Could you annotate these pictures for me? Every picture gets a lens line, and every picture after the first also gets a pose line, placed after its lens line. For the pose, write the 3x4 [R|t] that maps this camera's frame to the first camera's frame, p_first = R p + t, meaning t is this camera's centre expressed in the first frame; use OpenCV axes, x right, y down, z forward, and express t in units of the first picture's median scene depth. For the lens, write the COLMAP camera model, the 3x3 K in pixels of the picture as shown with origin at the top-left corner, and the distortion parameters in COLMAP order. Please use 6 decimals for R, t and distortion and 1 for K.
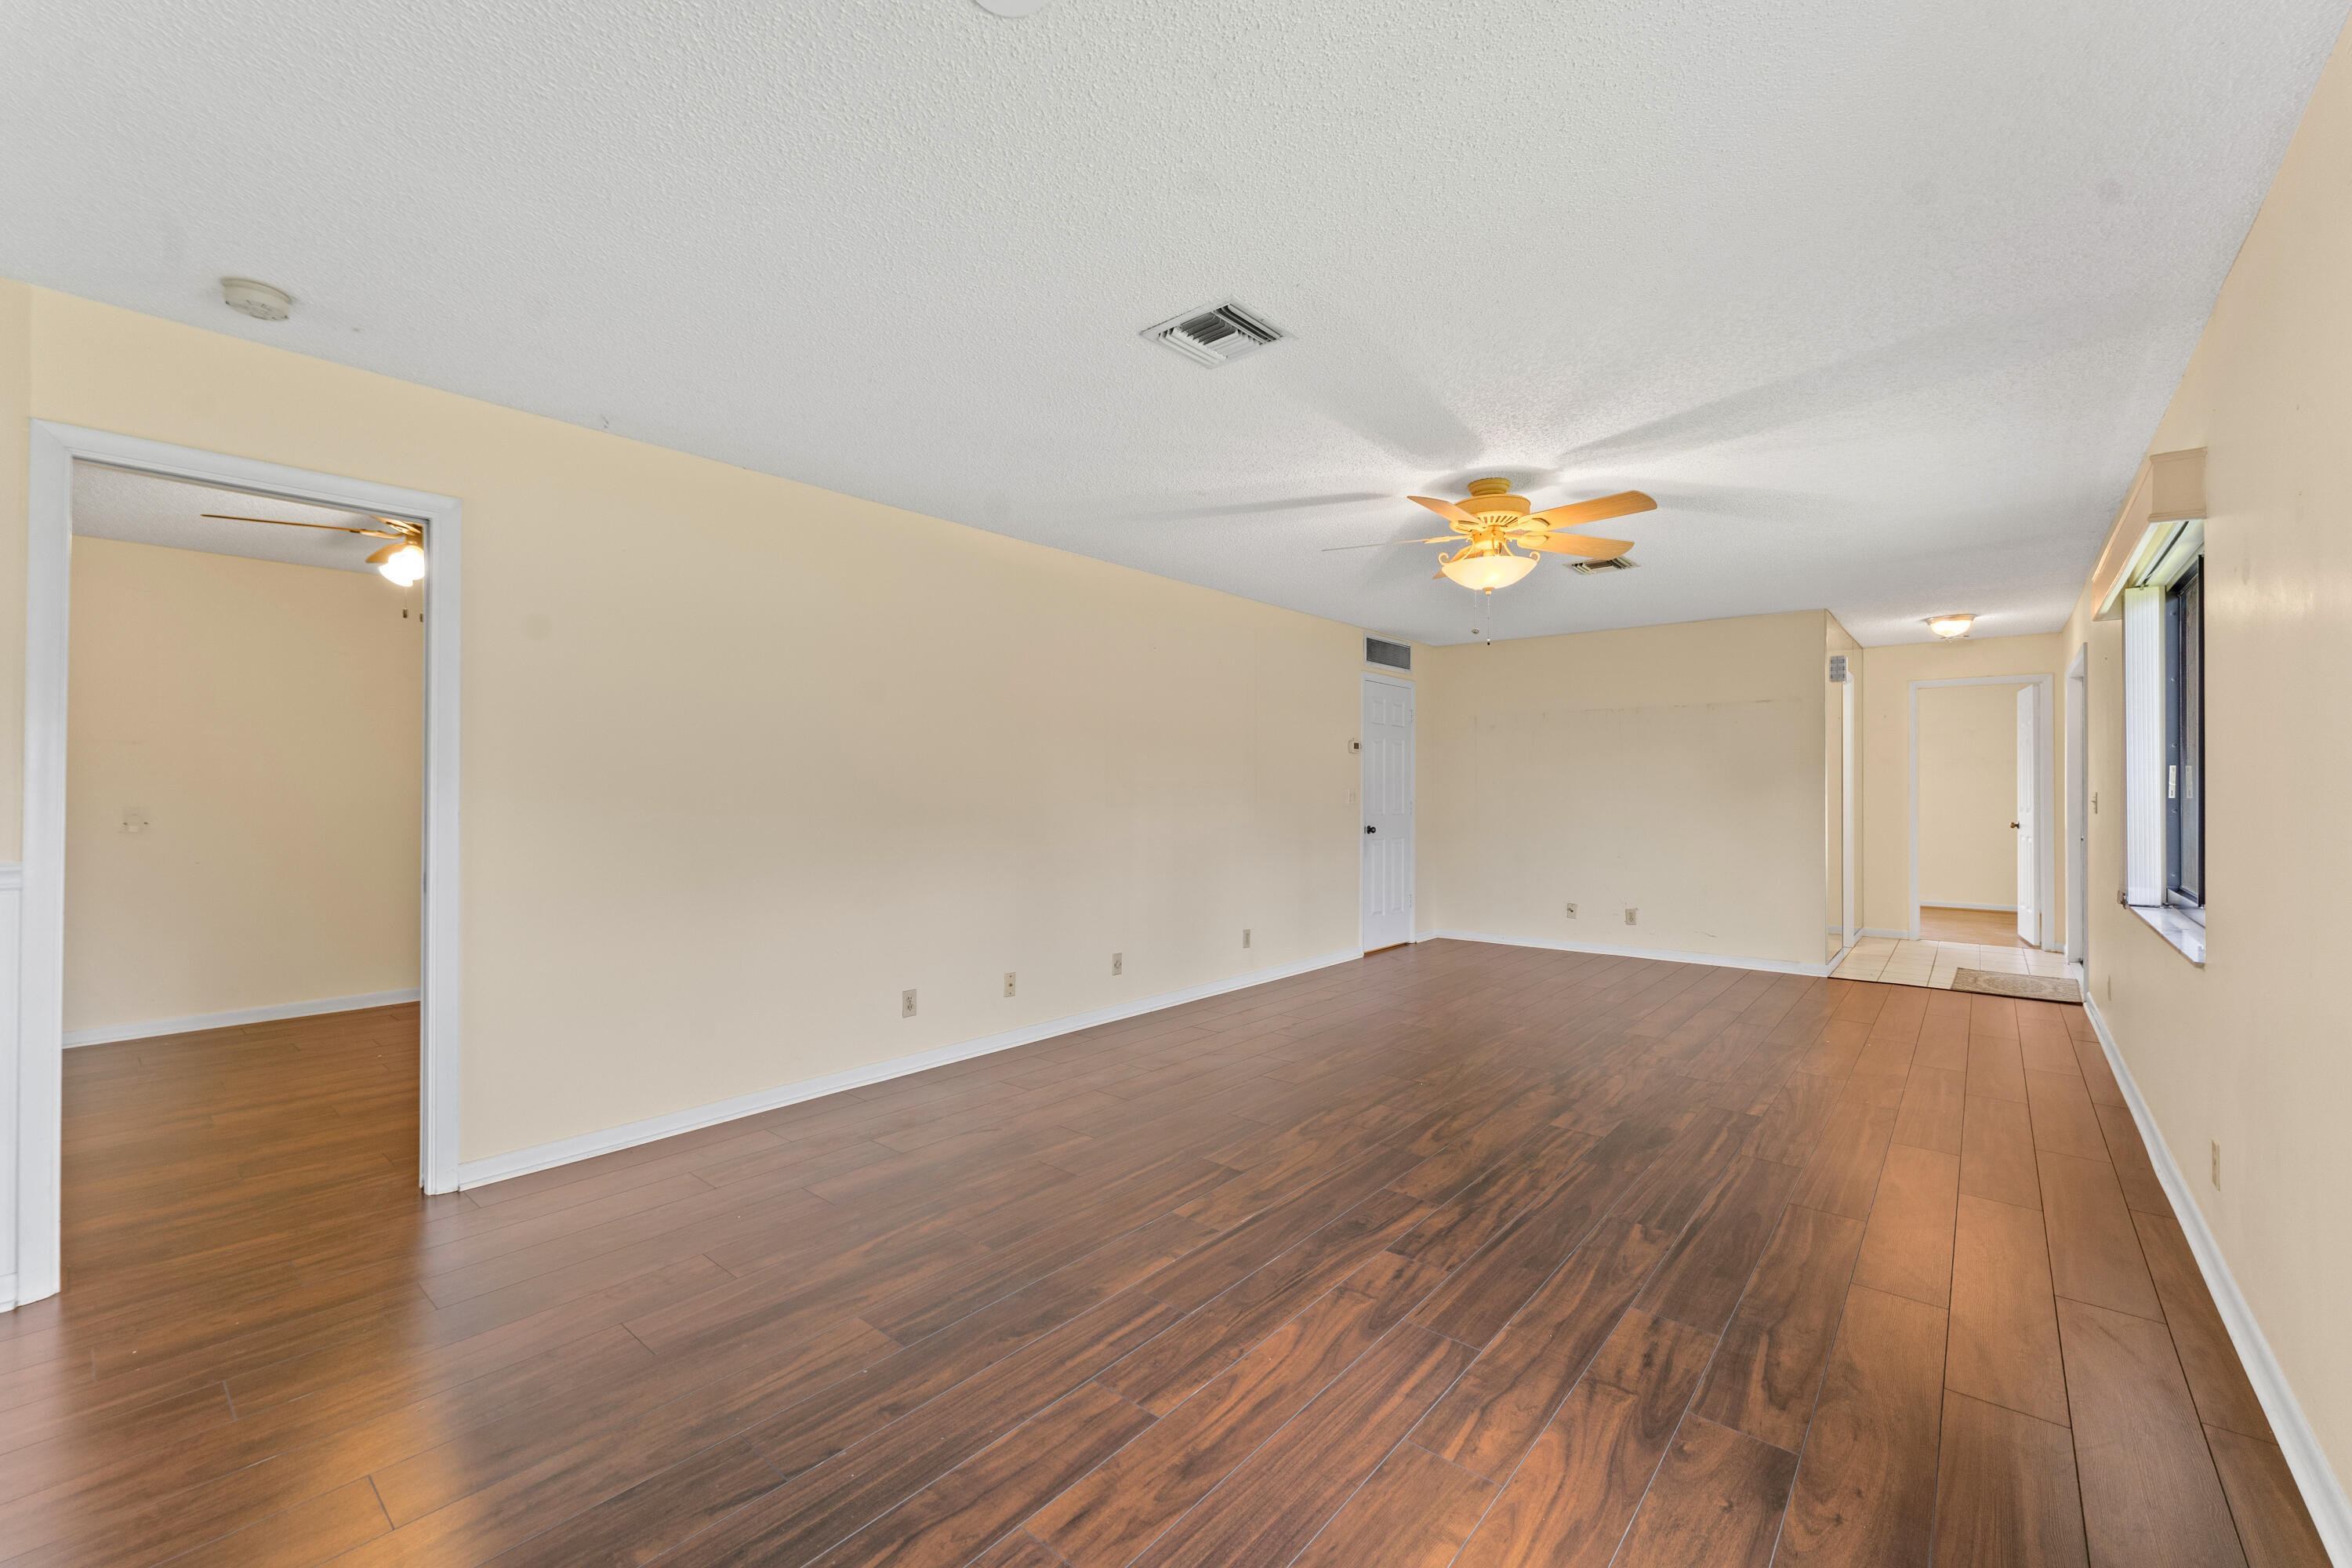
lens RADIAL K [[980.2, 0, 1176.0], [0, 980.2, 784.0], [0, 0, 1]] dist [0.026309, -0.000099]
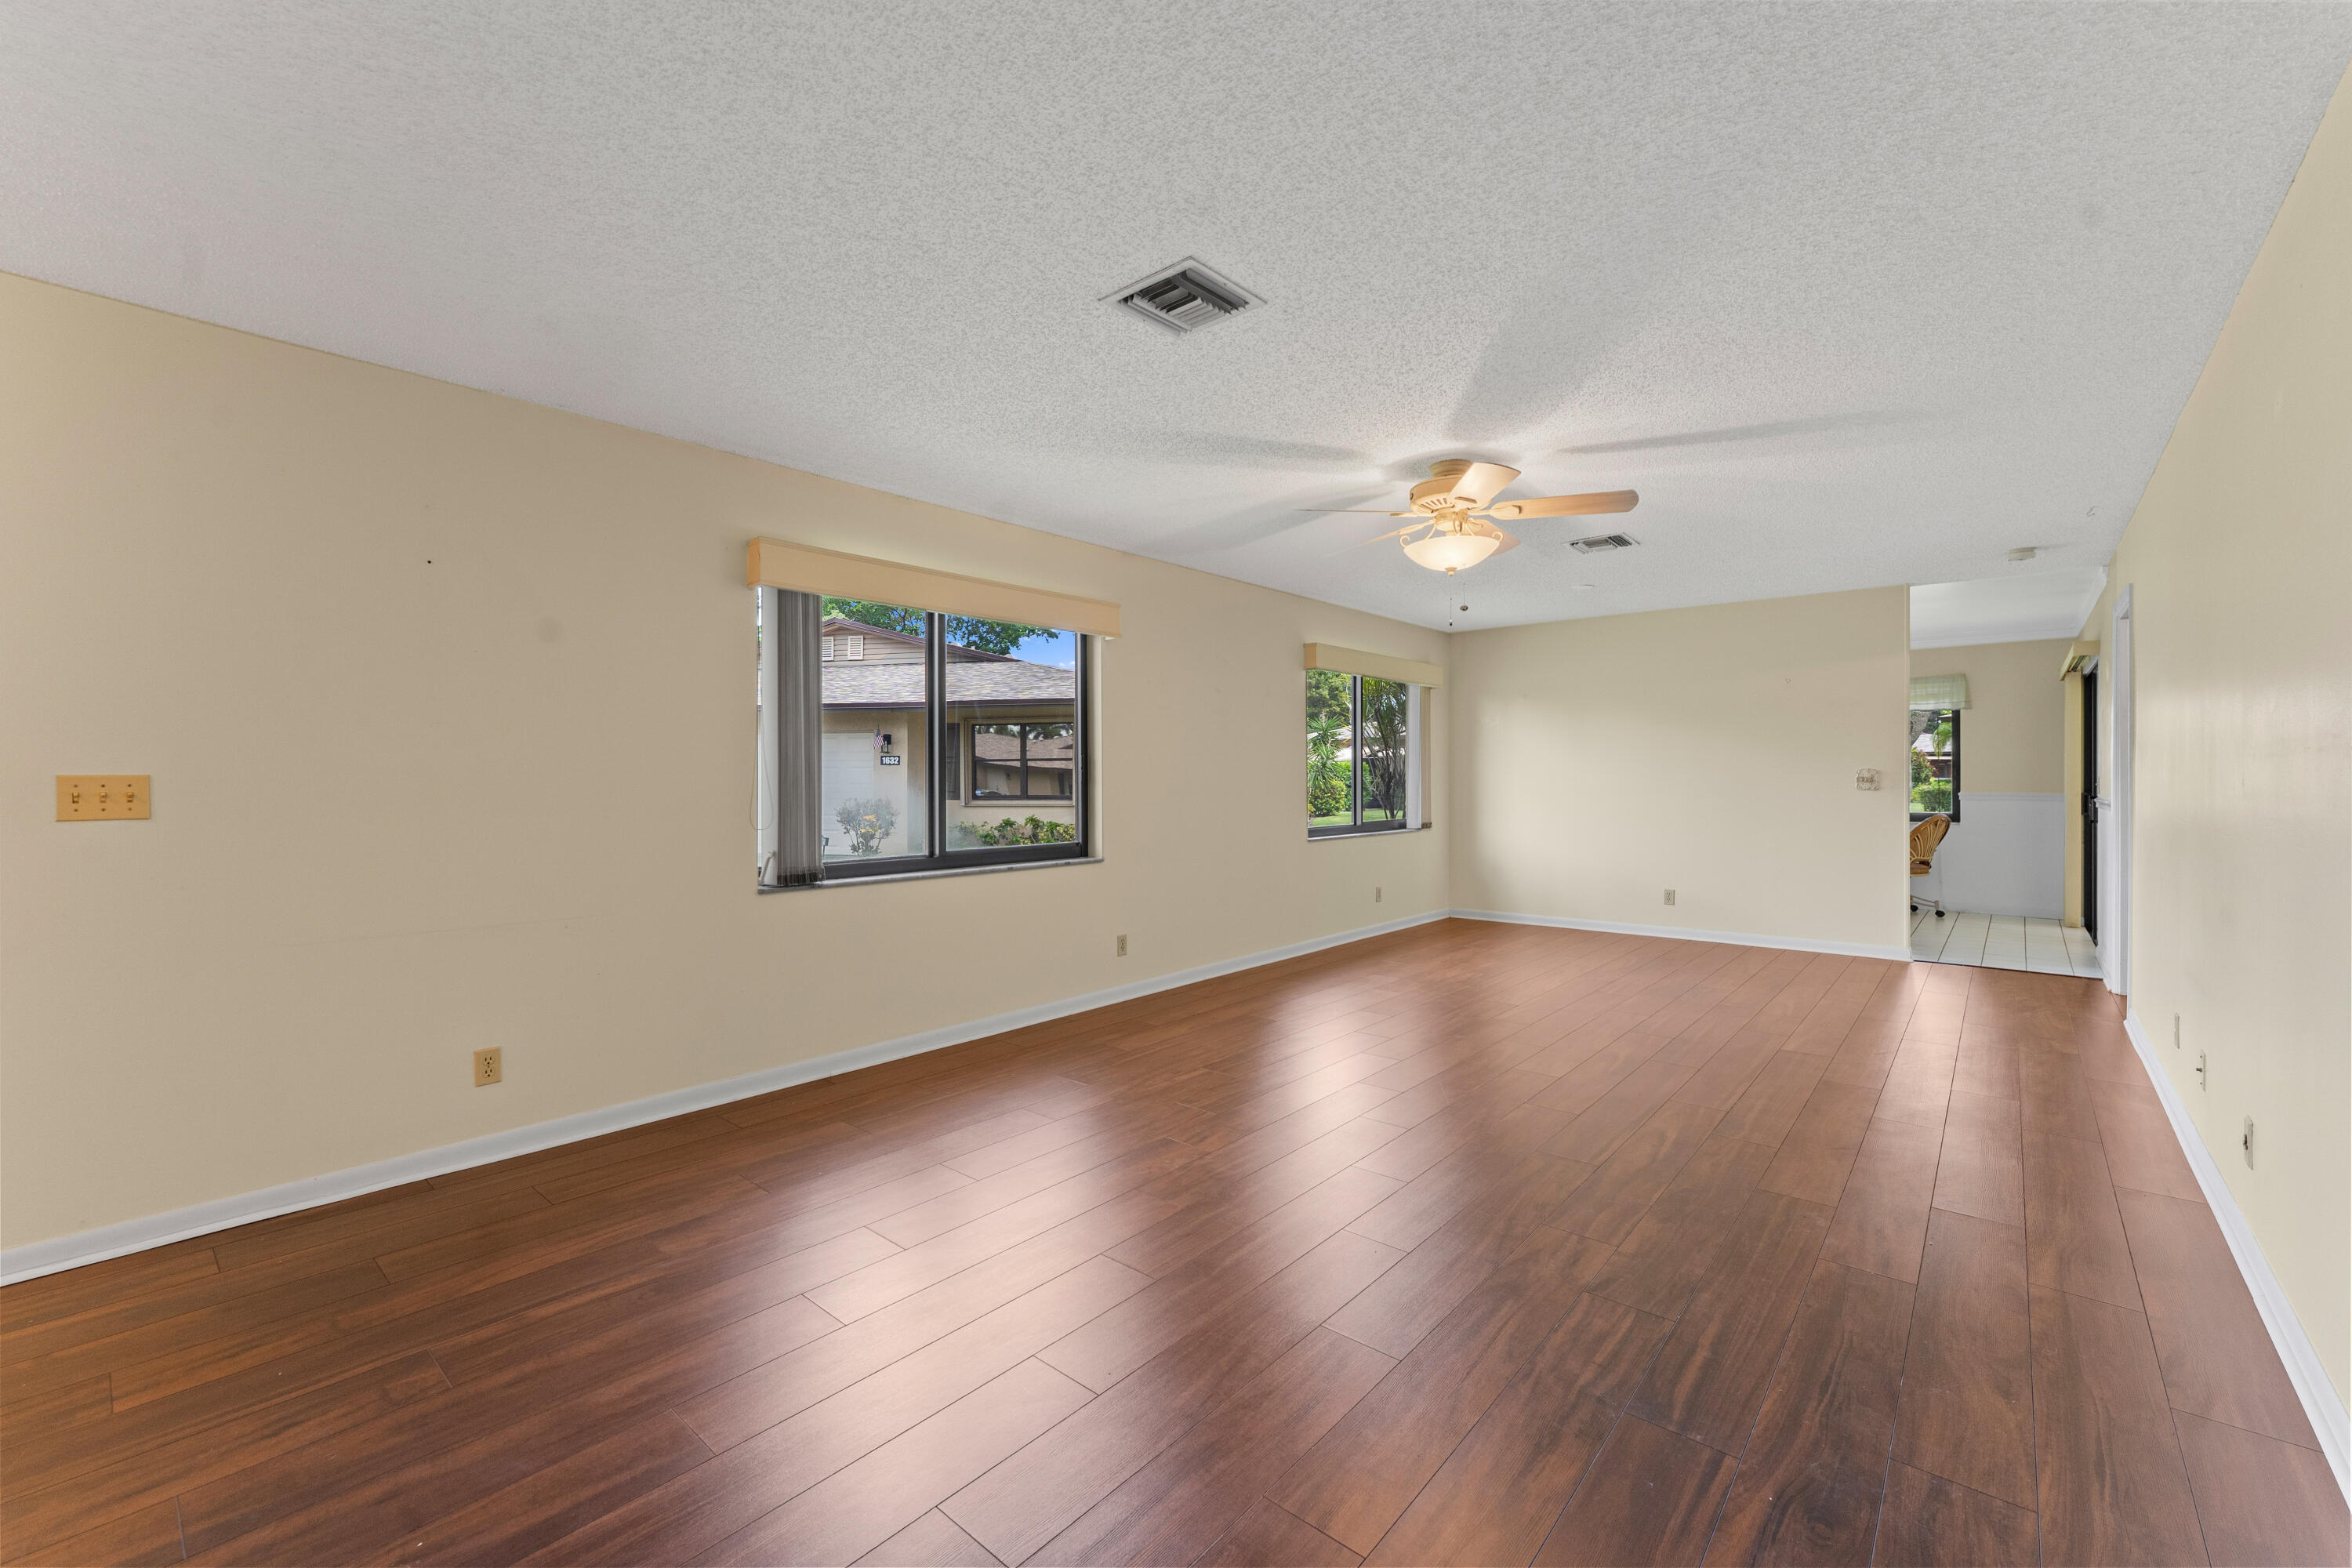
lens RADIAL K [[968.2, 0, 1154.4], [0, 968.2, 779.5], [0, 0, 1]] dist [-0.000084, -0.000176]
pose [[-0.999376, -0.003658, 0.035119, 0.613577], [-0.003714, 0.999992, -0.001535, 0.018025], [-0.035113, -0.001665, -0.999382, 2.106659]]
